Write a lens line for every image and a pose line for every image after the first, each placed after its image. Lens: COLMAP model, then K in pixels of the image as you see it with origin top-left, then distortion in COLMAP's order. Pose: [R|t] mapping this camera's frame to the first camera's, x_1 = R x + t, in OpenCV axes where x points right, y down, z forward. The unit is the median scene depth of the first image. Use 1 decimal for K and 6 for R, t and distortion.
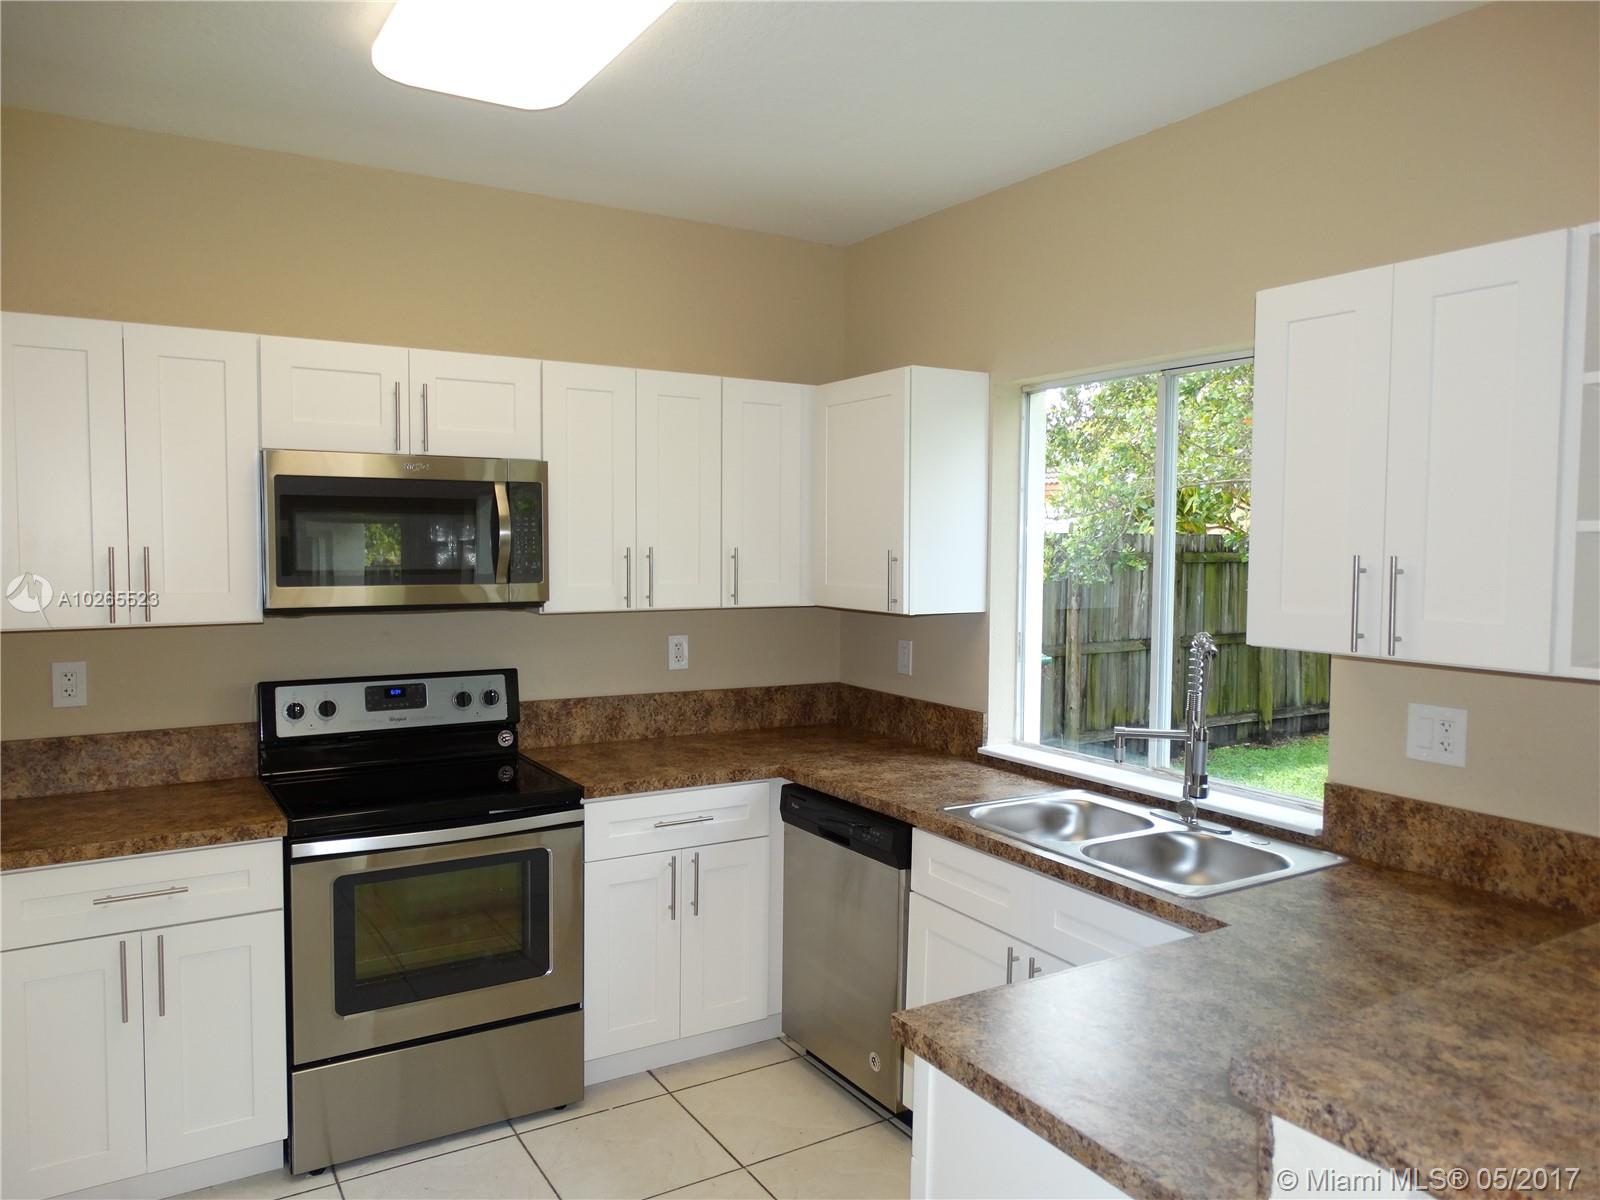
lens RADIAL K [[1148.2, 0, 810.4], [0, 1148.2, 598.0], [0, 0, 1]] dist [-0.000437, 0.001013]
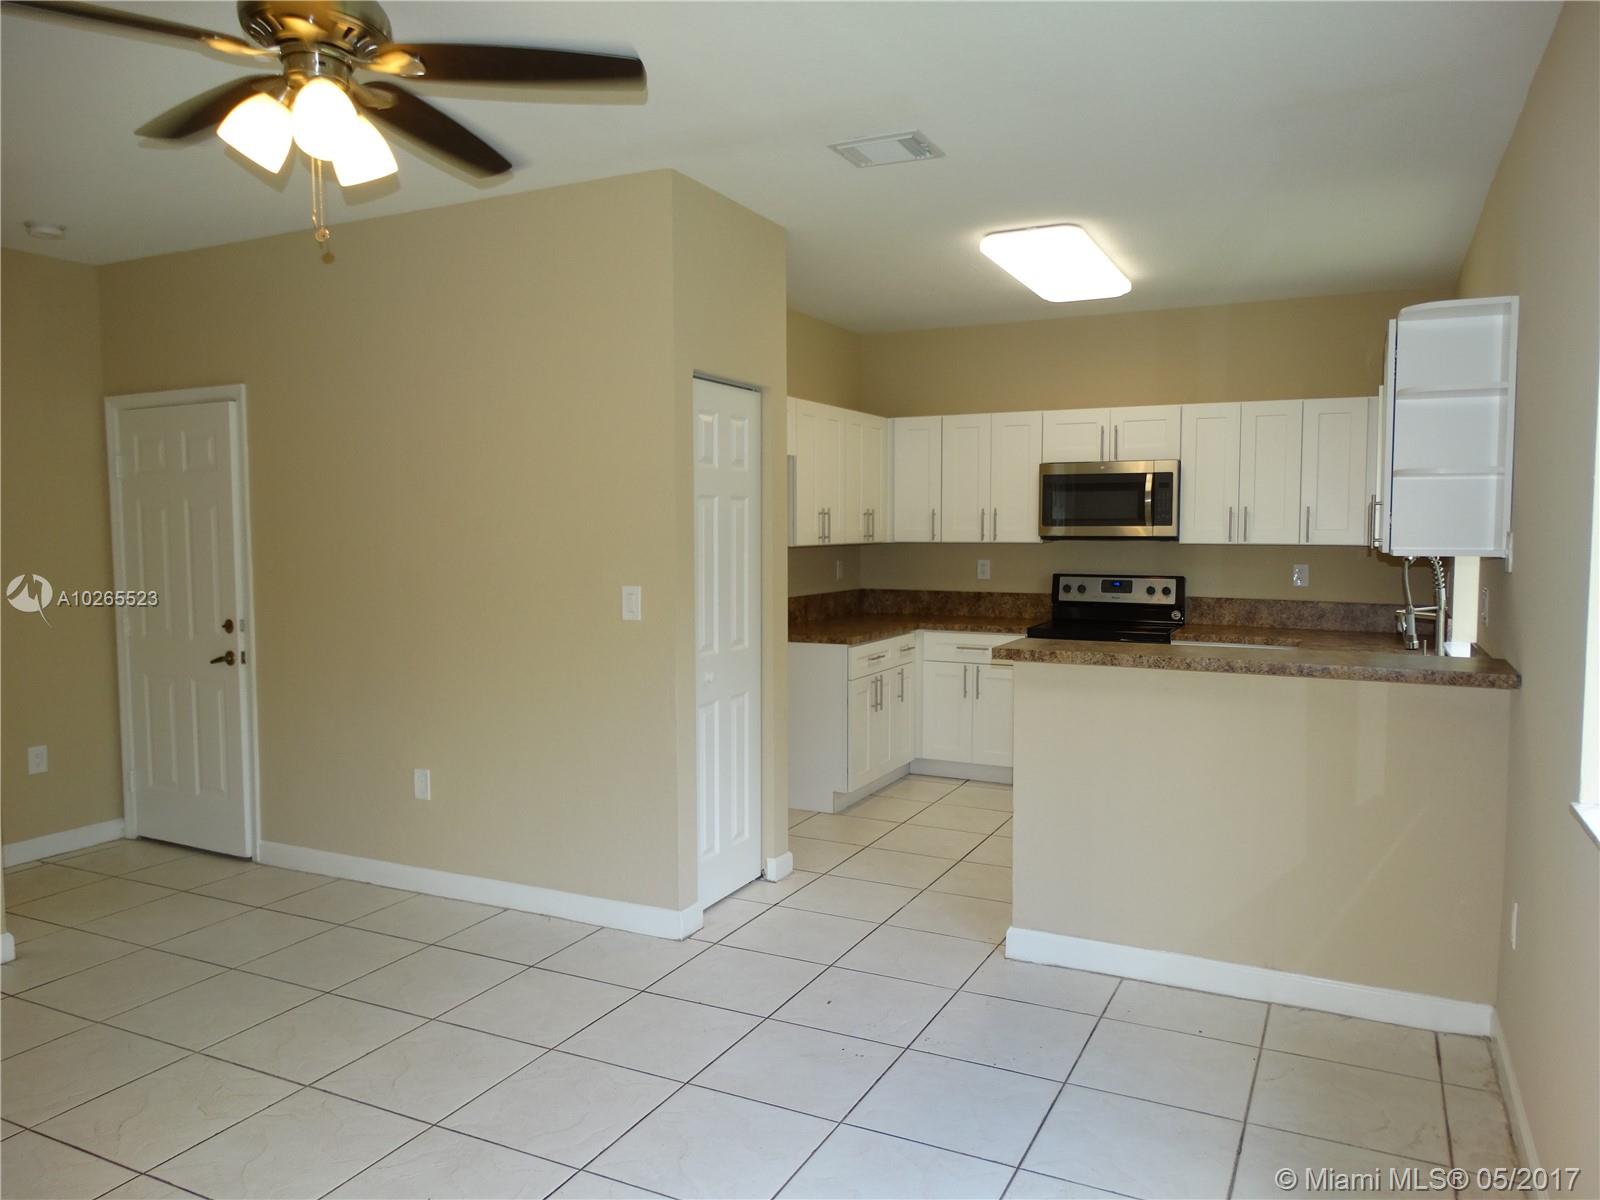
lens RADIAL K [[1125.8, 0, 801.9], [0, 1125.8, 587.5], [0, 0, 1]] dist [0.001513, -0.000413]
pose [[0.527675, 0.041215, -0.848446, 1.007867], [-0.044008, 0.998807, 0.021149, 0.074656], [0.848305, 0.026179, 0.528860, -0.467719]]
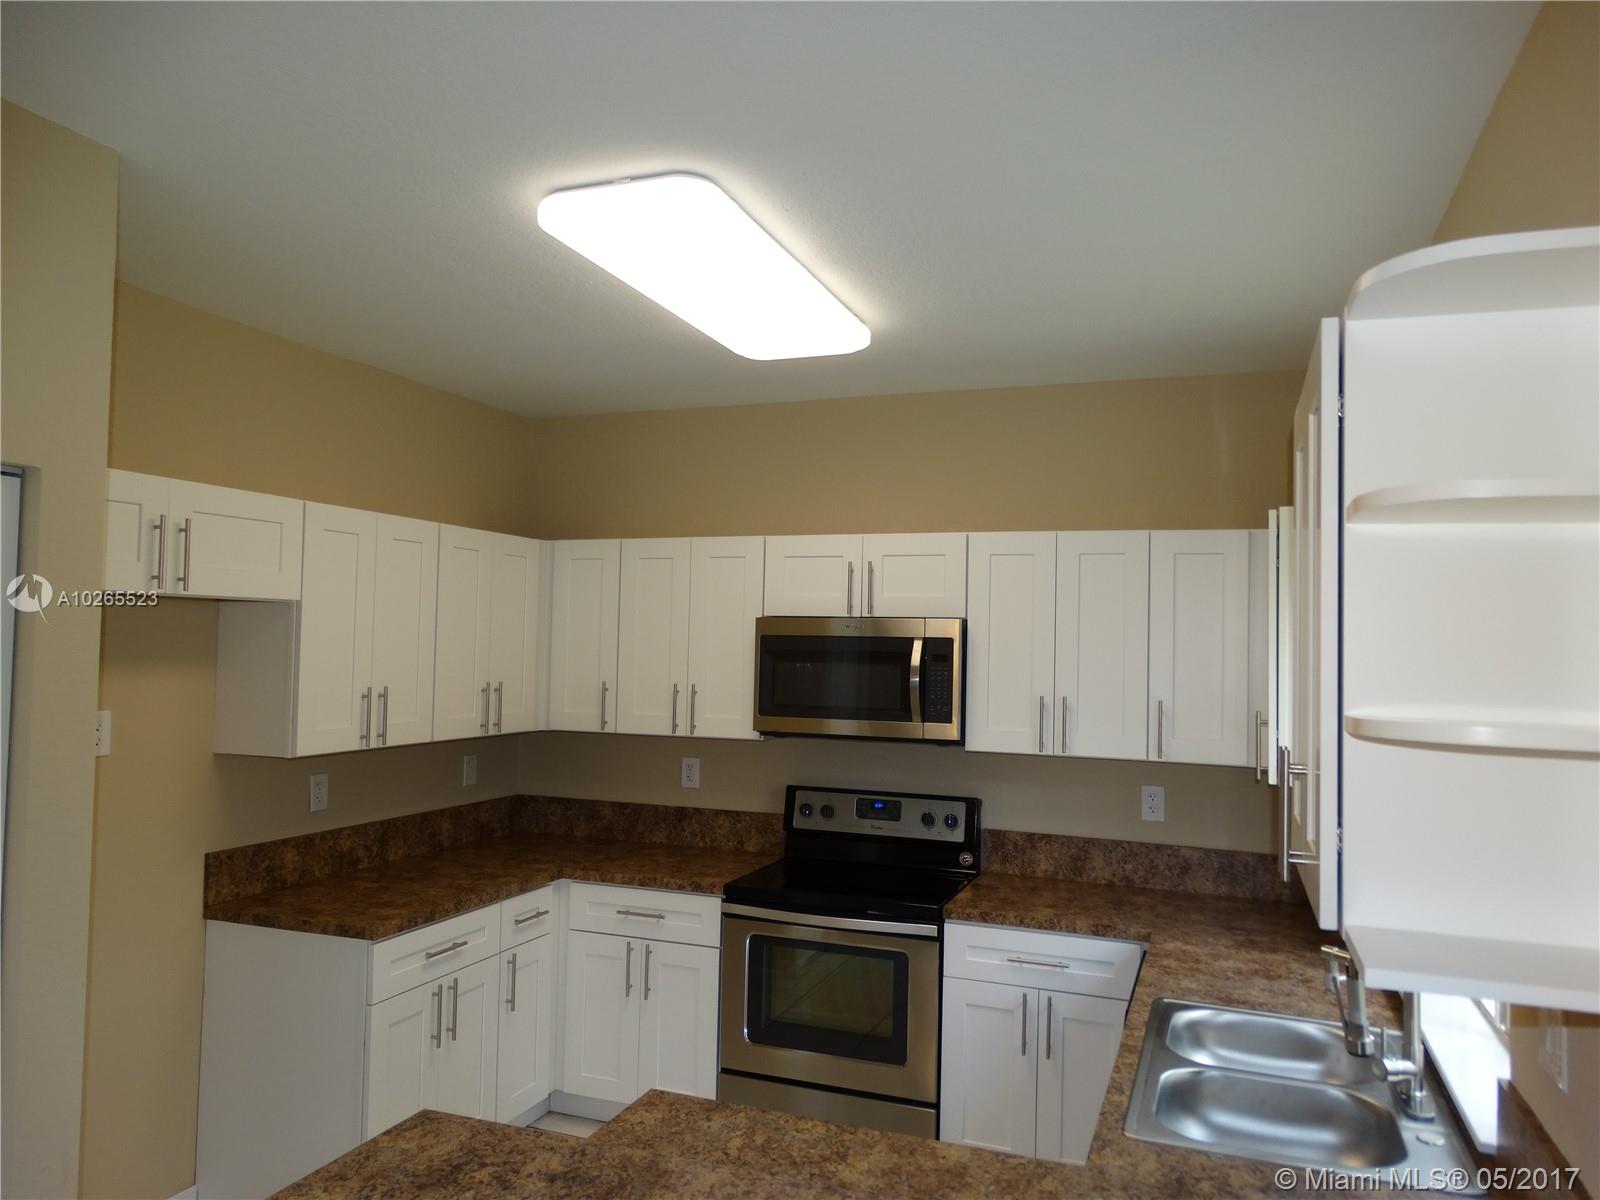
lens RADIAL K [[1141.3, 0, 800.0], [0, 1141.3, 600.0], [0, 0, 1]] dist [0.010428, -0.000834]
pose [[0.610032, -0.026836, -0.791922, 0.595620], [-0.061281, 0.994835, -0.080918, -0.035487], [0.790004, 0.097892, 0.605236, 0.172760]]
